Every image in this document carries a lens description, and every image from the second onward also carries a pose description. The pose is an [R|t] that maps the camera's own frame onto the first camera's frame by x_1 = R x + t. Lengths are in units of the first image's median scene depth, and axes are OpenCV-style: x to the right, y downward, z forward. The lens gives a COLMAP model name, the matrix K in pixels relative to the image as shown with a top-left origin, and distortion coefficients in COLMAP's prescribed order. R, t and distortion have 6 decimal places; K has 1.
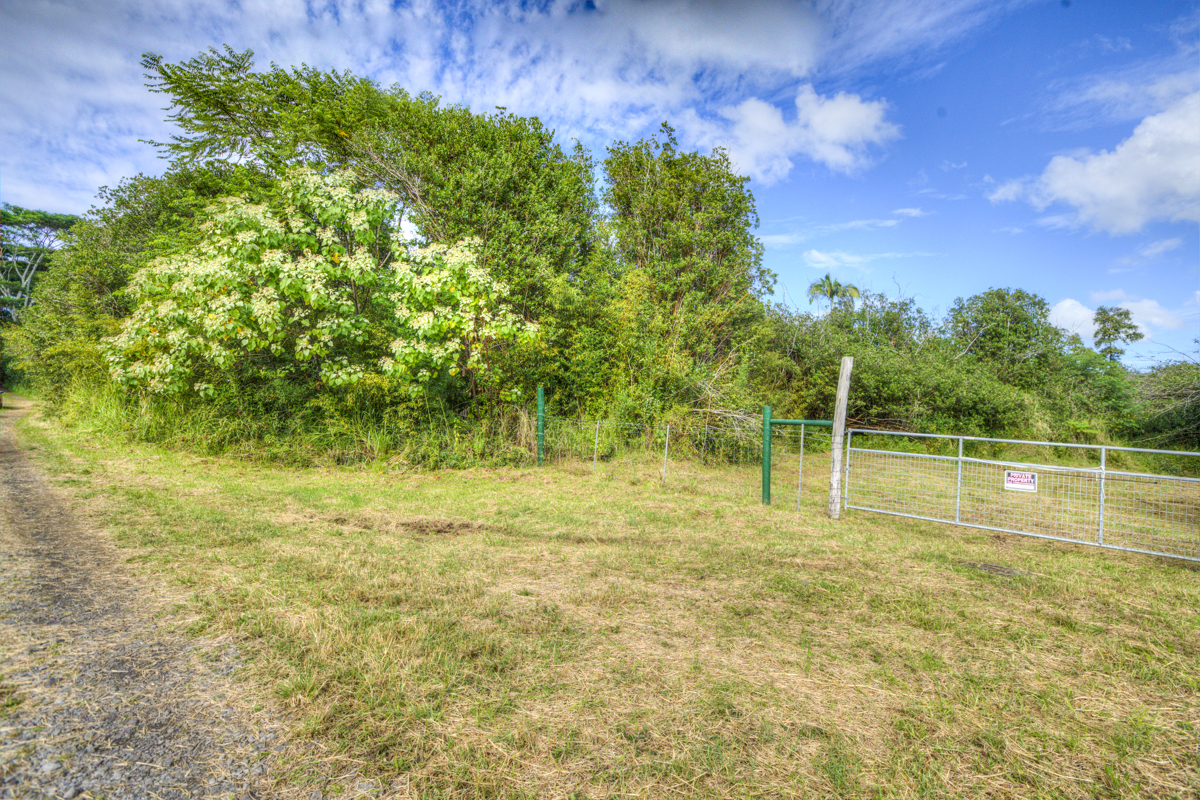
lens RADIAL K [[562.7, 0, 591.6], [0, 562.7, 403.9], [0, 0, 1]] dist [-0.017849, 0.001110]
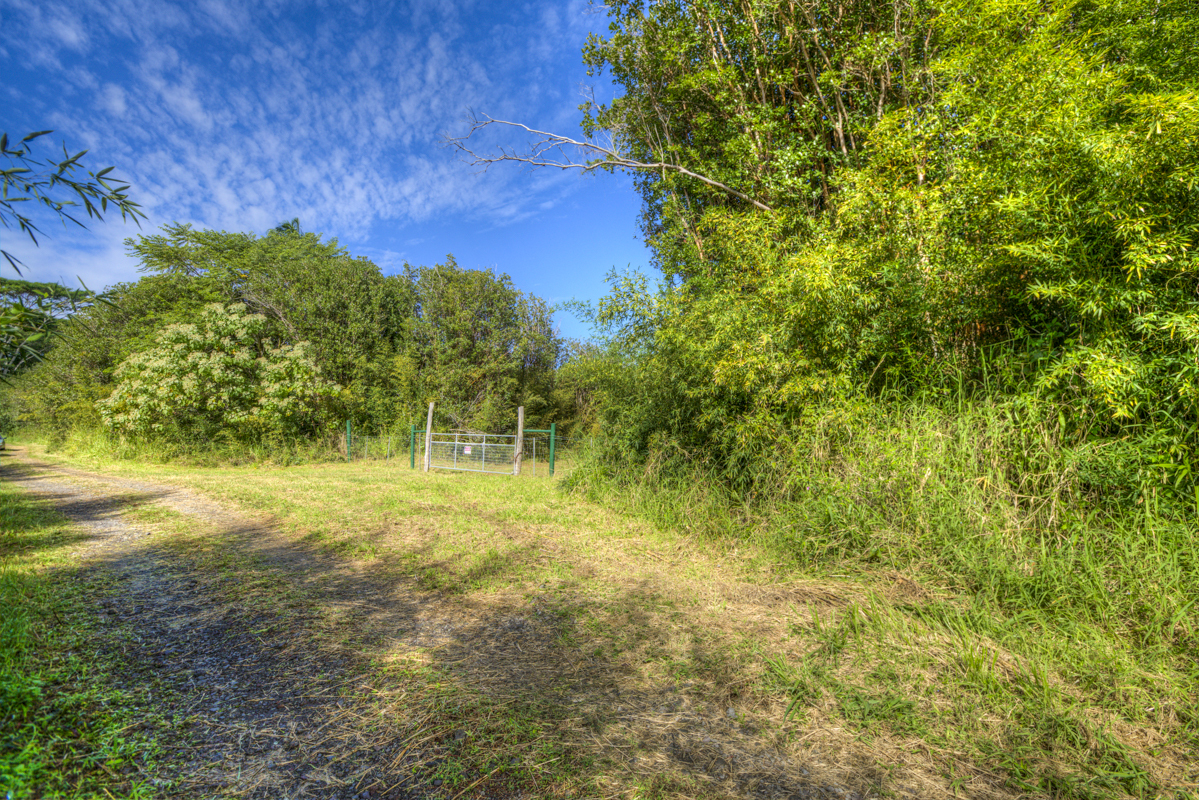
lens RADIAL K [[562.3, 0, 605.9], [0, 562.3, 404.1], [0, 0, 1]] dist [-0.017849, 0.001110]
pose [[0.998102, -0.035370, 0.050418, 0.668222], [0.038019, 0.997892, -0.052587, 0.048082], [-0.048452, 0.054404, 0.997343, -0.875352]]
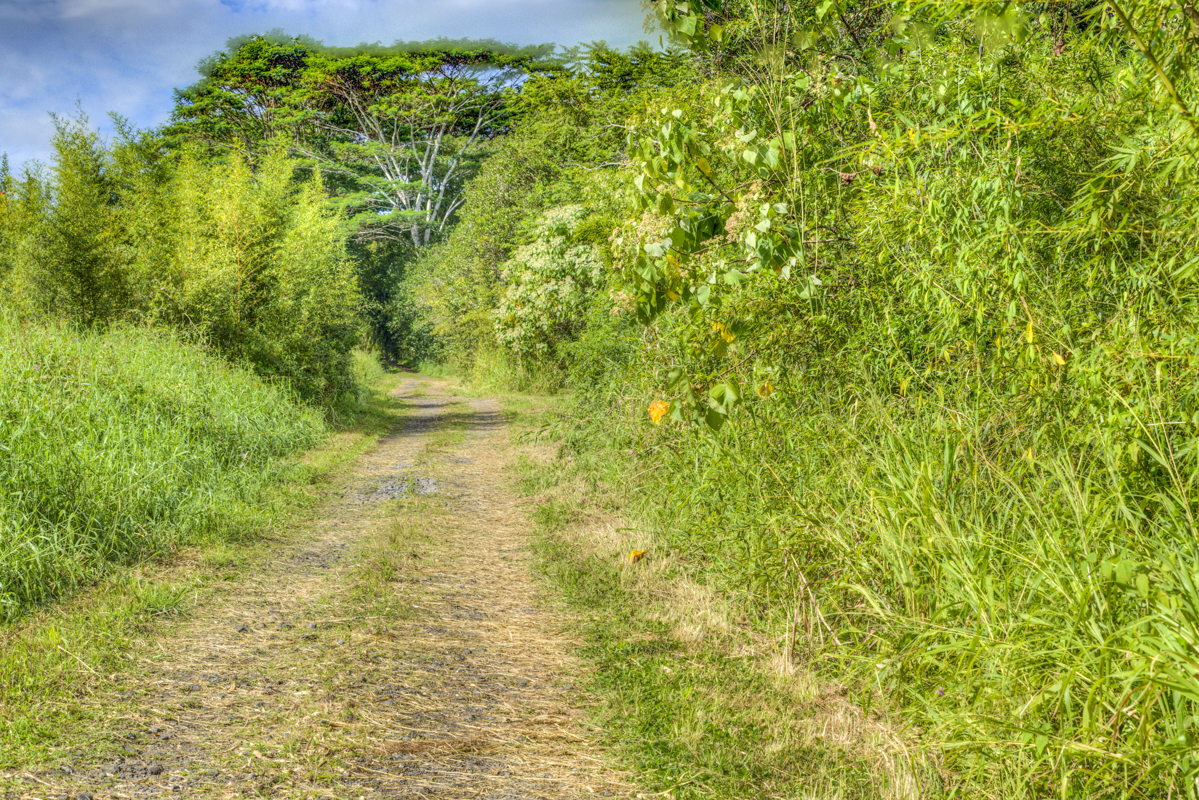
lens RADIAL K [[2431.5, 0, 599.4], [0, 2431.5, 399.4], [0, 0, 1]] dist [-0.068098, 0.000000]
pose [[0.751150, -0.025336, -0.659645, 3.281672], [0.025548, 0.999630, -0.009303, 0.157402], [0.659637, -0.009865, 0.751519, -3.335888]]
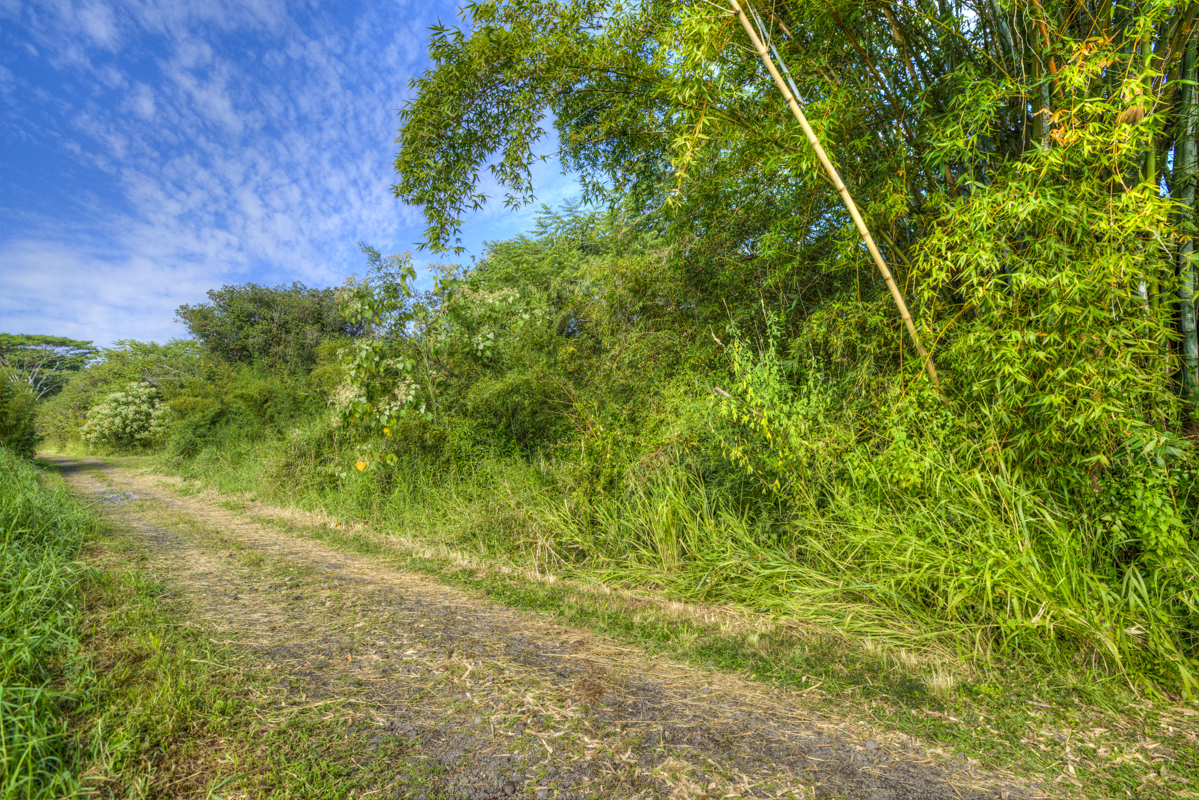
lens RADIAL K [[562.3, 0, 628.9], [0, 562.3, 400.0], [0, 0, 1]] dist [-0.017849, 0.001110]
pose [[0.997775, -0.038637, 0.054341, 2.804050], [0.042635, 0.996312, -0.074457, 0.138213], [-0.051264, 0.076608, 0.995743, -3.116994]]
